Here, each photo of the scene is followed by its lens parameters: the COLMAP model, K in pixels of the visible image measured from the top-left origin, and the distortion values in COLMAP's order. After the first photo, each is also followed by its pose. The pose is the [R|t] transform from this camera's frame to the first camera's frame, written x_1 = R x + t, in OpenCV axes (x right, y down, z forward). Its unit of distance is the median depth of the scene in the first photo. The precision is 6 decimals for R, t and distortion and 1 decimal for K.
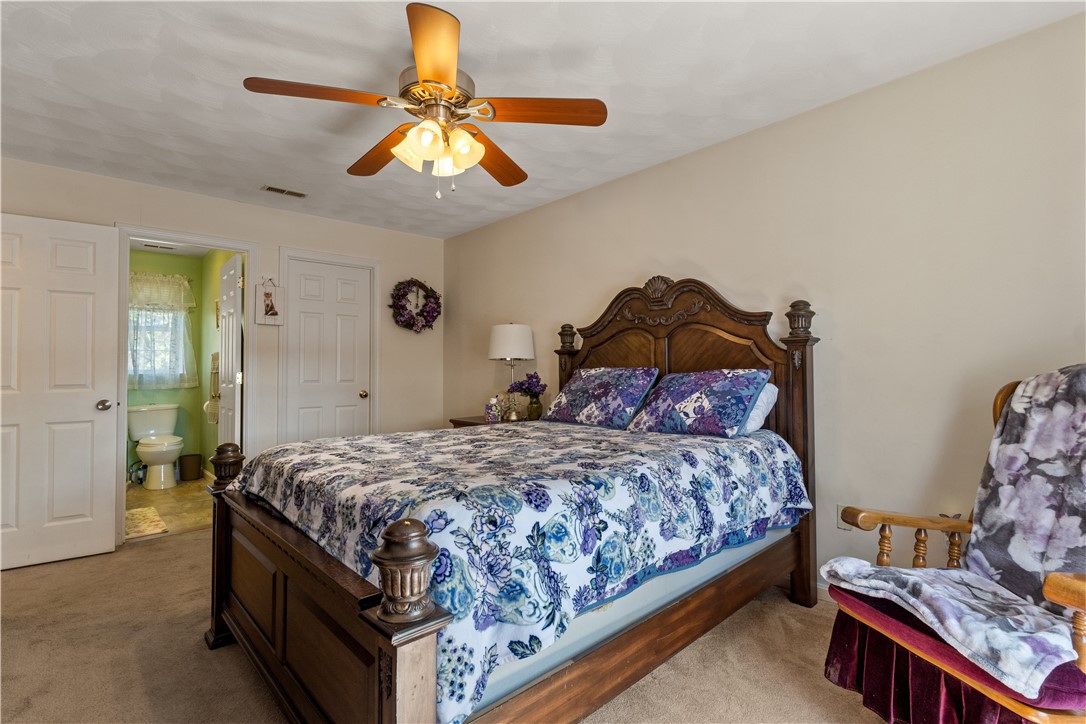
lens RADIAL K [[517.6, 0, 541.2], [0, 517.6, 359.7], [0, 0, 1]] dist [0.000903, -0.000117]
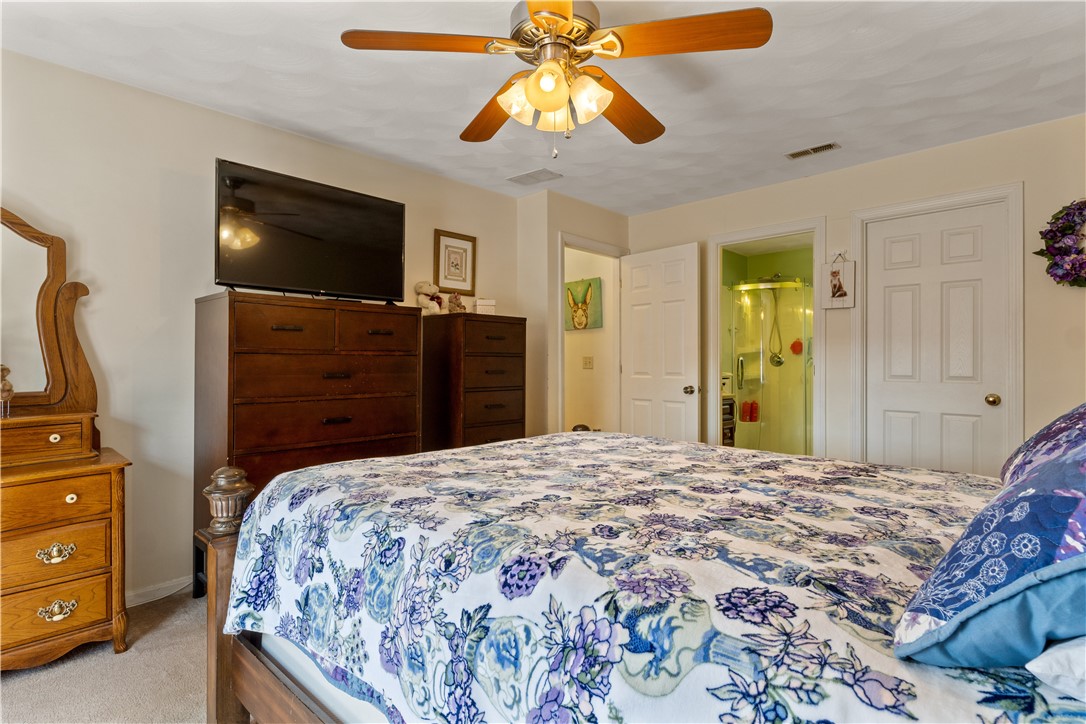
lens RADIAL K [[544.1, 0, 543.7], [0, 544.1, 362.6], [0, 0, 1]] dist [0.001489, 0.000167]
pose [[0.063015, 0.003493, -0.998006, 0.707036], [0.020433, 0.999780, 0.004789, 0.016193], [0.997803, -0.020694, 0.062930, 0.961913]]
